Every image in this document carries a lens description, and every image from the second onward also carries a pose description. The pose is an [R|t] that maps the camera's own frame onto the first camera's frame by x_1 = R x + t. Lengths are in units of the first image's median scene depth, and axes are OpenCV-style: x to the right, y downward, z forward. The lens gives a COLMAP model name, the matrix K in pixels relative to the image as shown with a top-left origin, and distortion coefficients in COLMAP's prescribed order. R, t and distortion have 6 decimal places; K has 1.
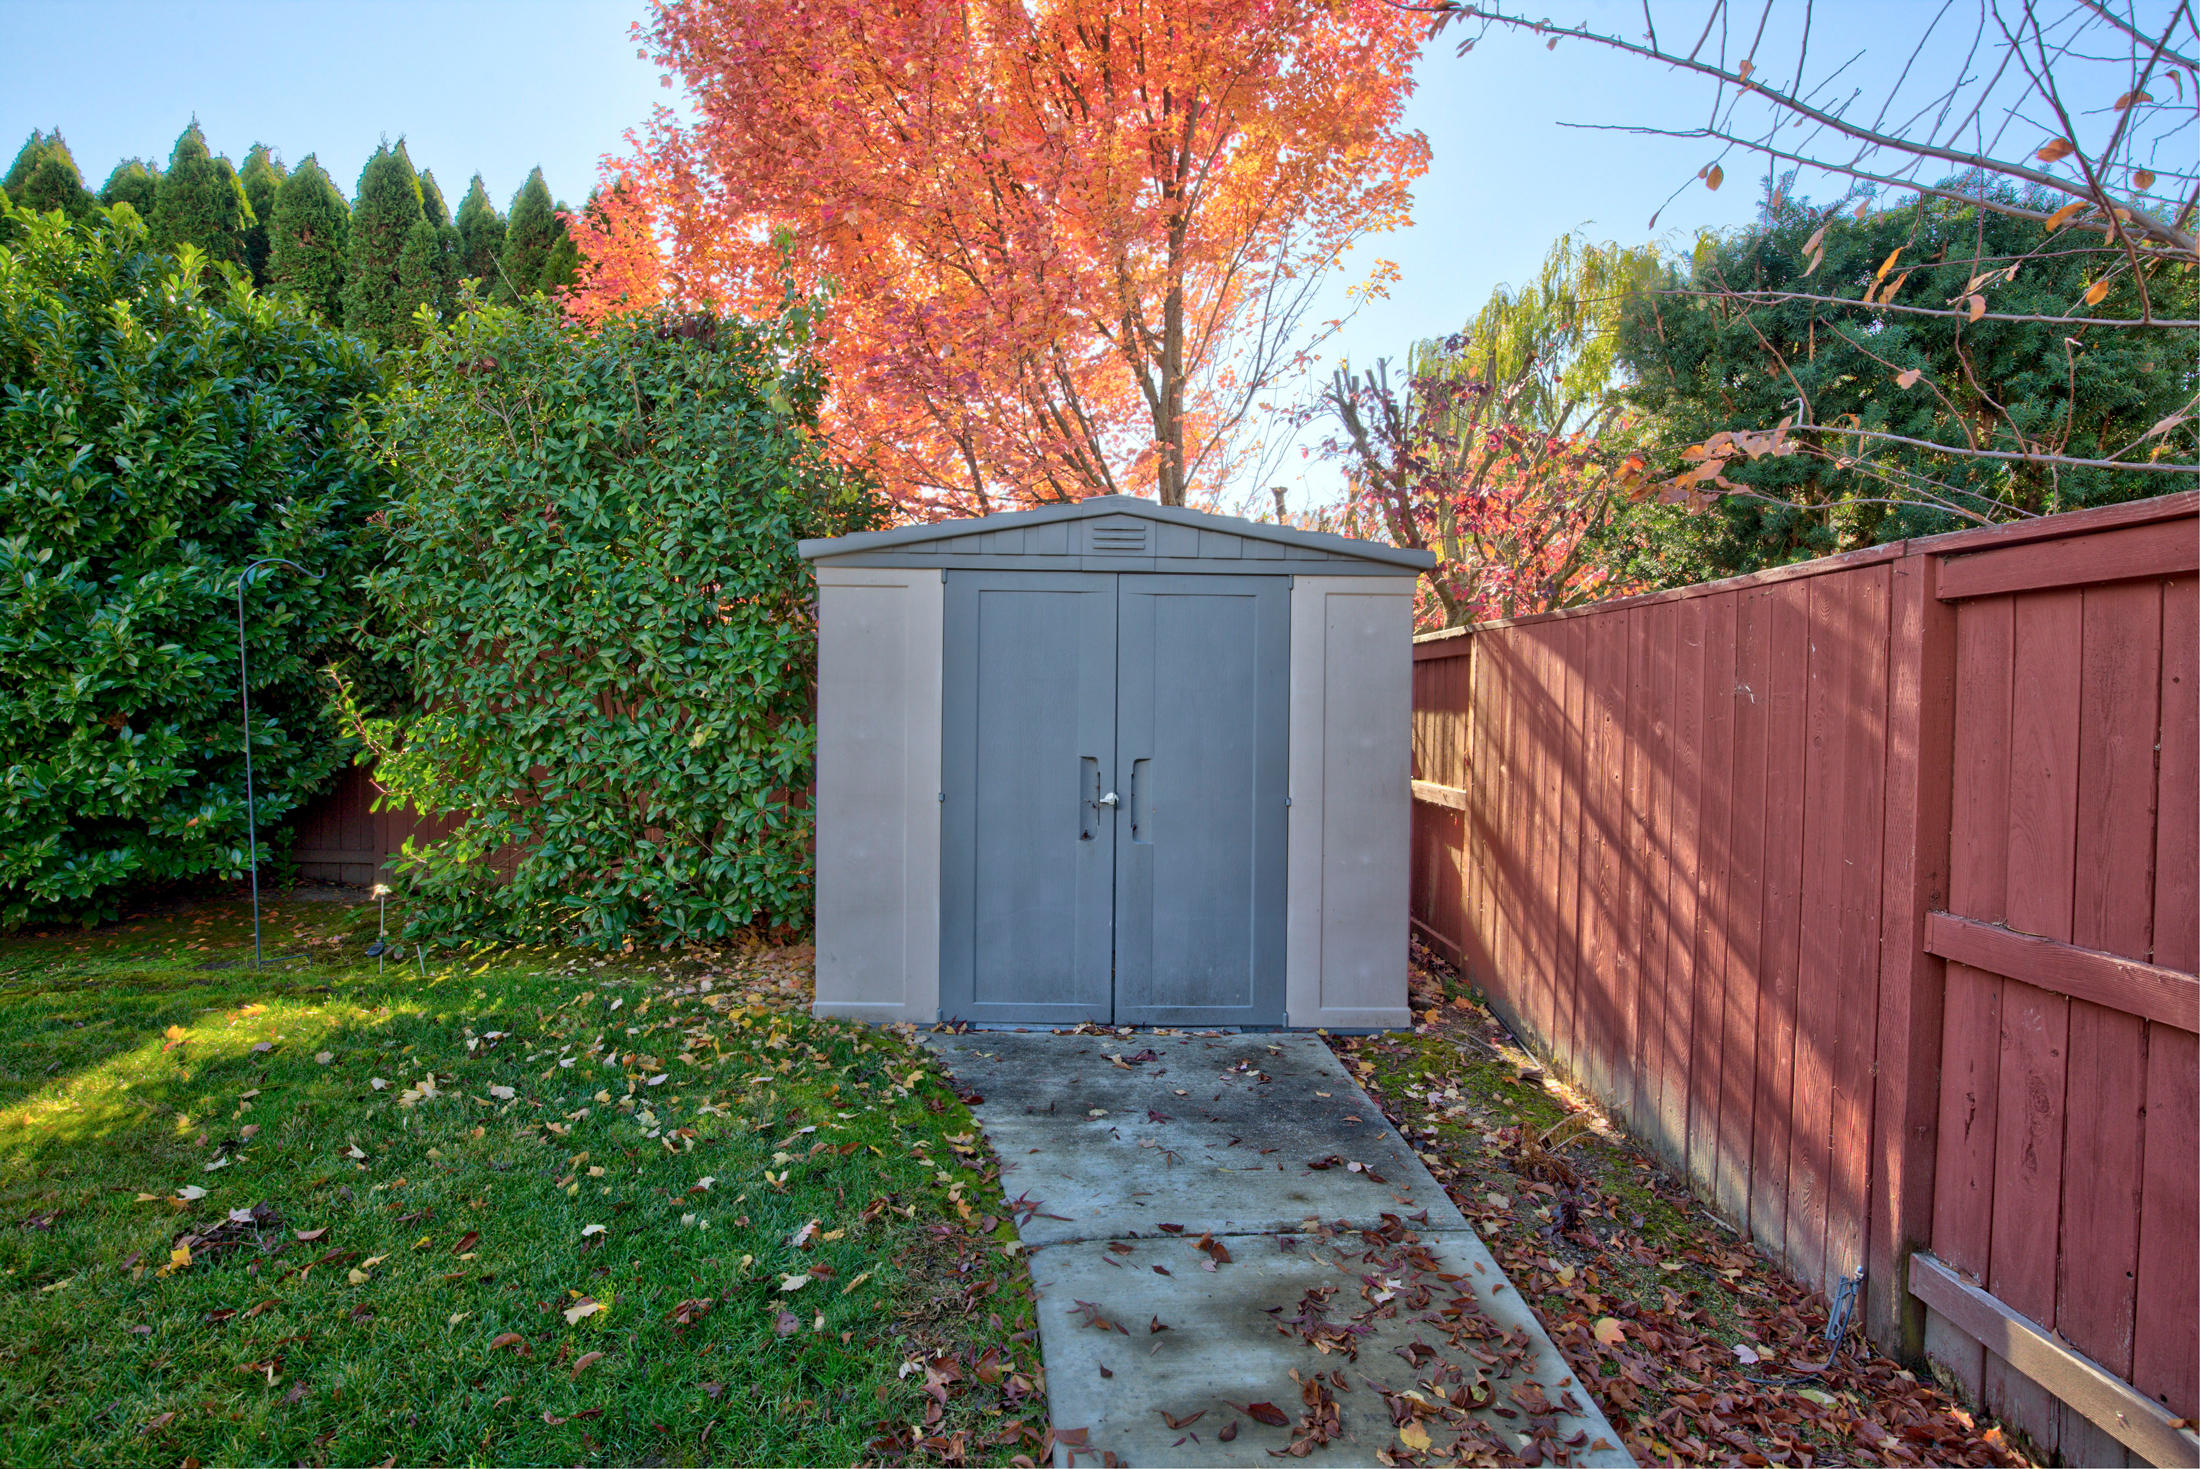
lens RADIAL K [[1001.2, 0, 1108.5], [0, 1001.2, 727.5], [0, 0, 1]] dist [-0.040366, 0.009409]
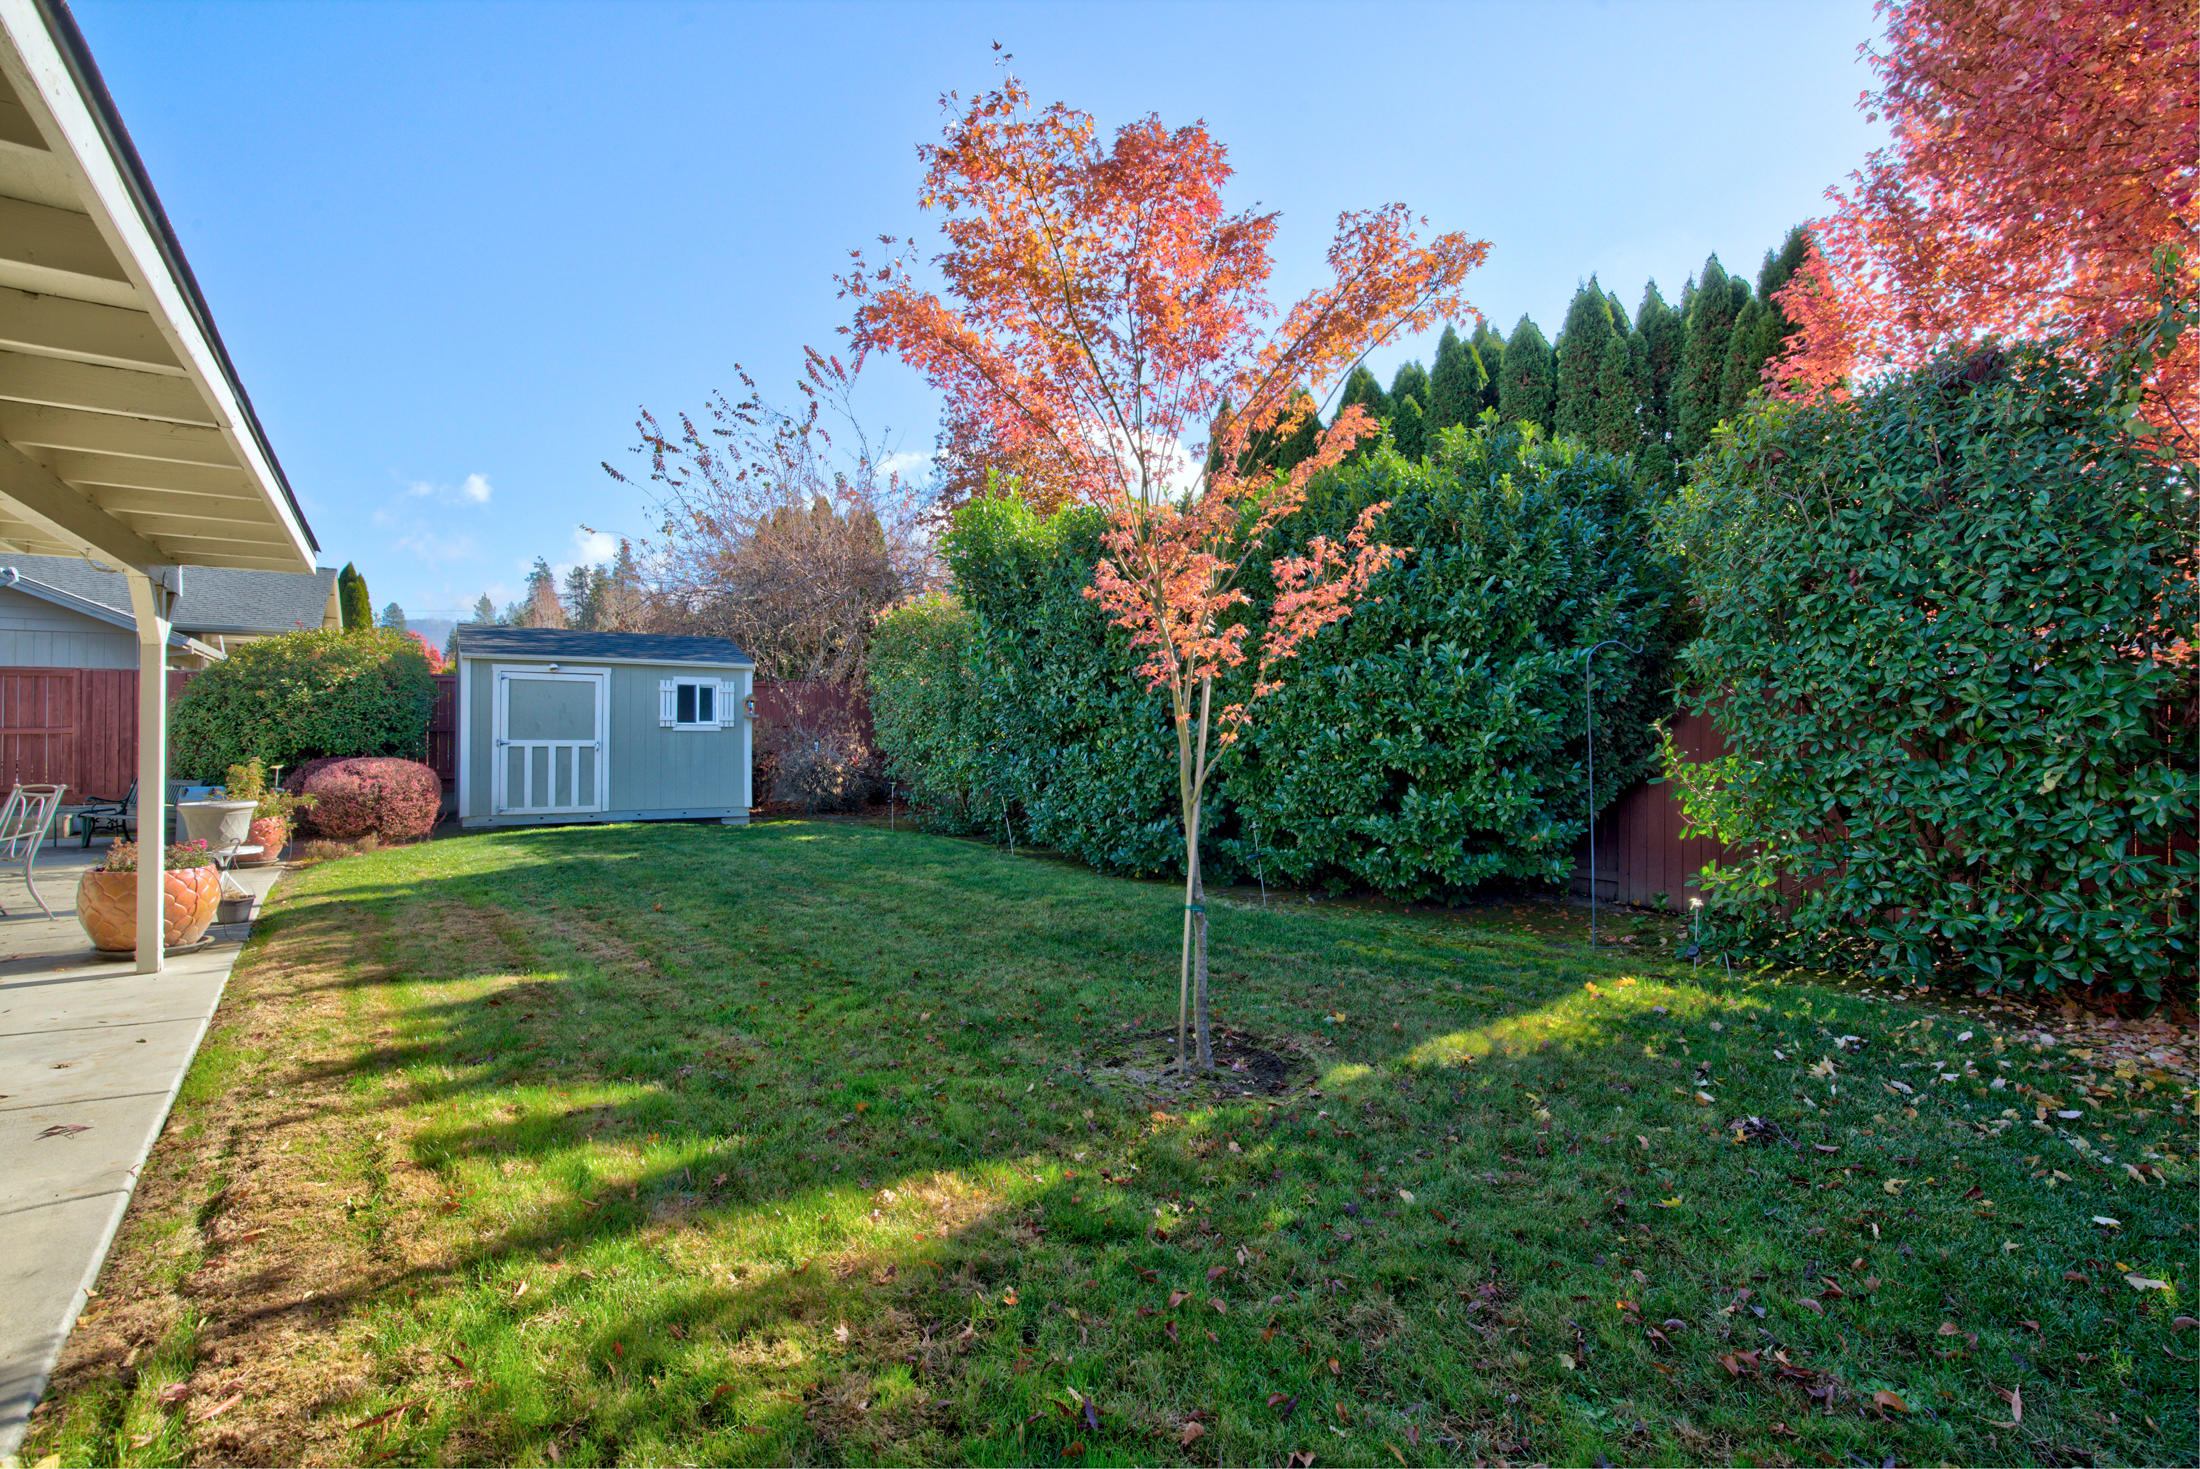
lens RADIAL K [[1001.2, 0, 1108.5], [0, 1001.2, 727.5], [0, 0, 1]] dist [-0.040366, 0.009409]
pose [[0.547989, -0.025075, -0.836110, -0.107538], [-0.008573, 0.999330, -0.035588, -0.002896], [0.836442, 0.026670, 0.547407, -0.292652]]
